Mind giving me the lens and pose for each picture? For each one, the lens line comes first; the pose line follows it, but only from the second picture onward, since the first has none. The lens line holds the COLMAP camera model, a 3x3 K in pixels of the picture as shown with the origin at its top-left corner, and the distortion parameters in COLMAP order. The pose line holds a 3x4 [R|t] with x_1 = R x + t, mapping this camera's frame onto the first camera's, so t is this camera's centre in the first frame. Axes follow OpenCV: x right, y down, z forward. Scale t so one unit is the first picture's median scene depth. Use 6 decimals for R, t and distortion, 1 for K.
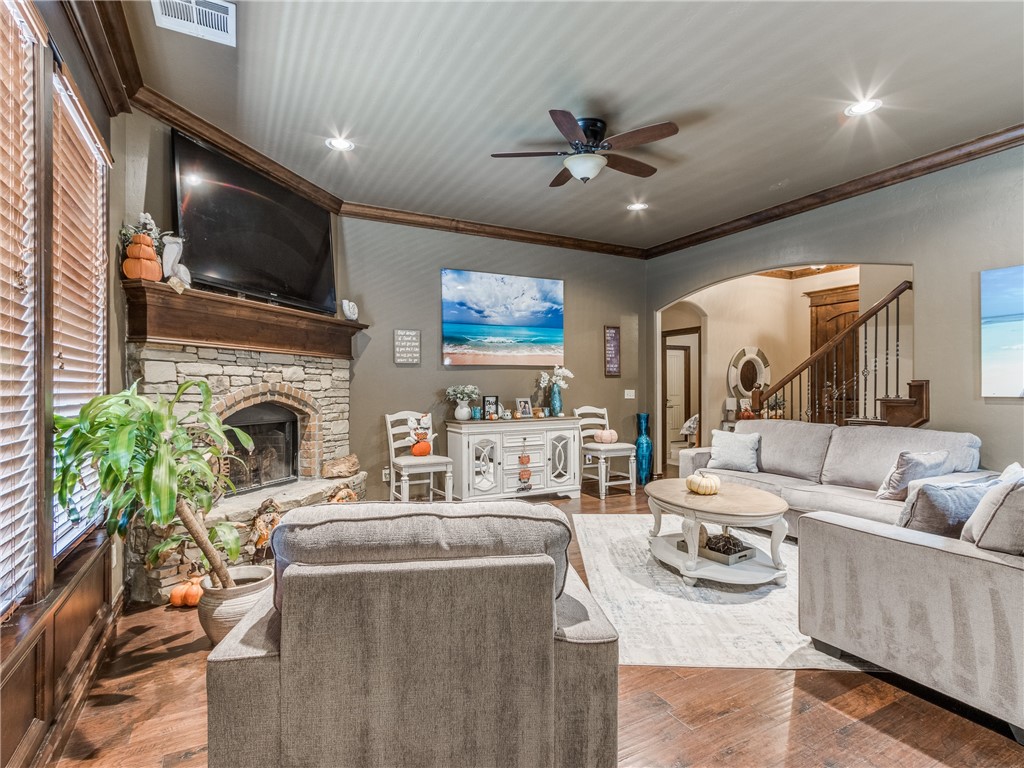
lens RADIAL K [[528.8, 0, 513.2], [0, 528.8, 387.2], [0, 0, 1]] dist [0.001651, 0.000256]
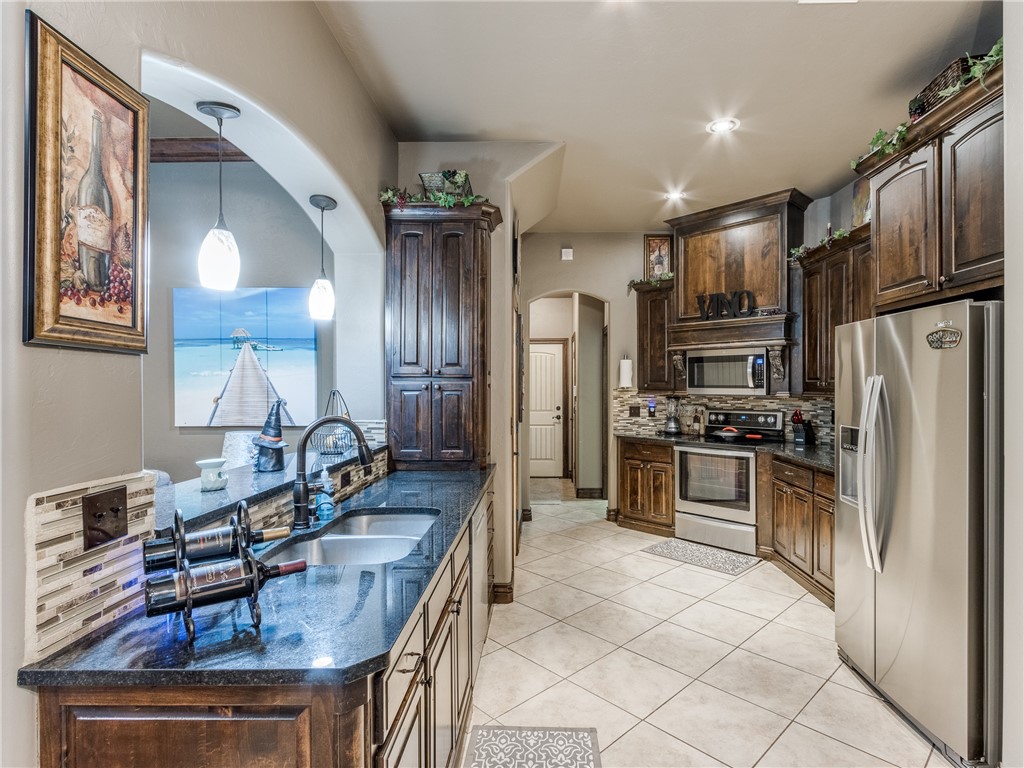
lens RADIAL K [[532.9, 0, 538.1], [0, 532.9, 386.7], [0, 0, 1]] dist [0.002309, -0.000962]
pose [[0.481622, -0.000683, 0.876379, 0.285473], [0.001821, 0.999998, -0.000222, -0.036222], [-0.876377, 0.001702, 0.481623, 0.012889]]
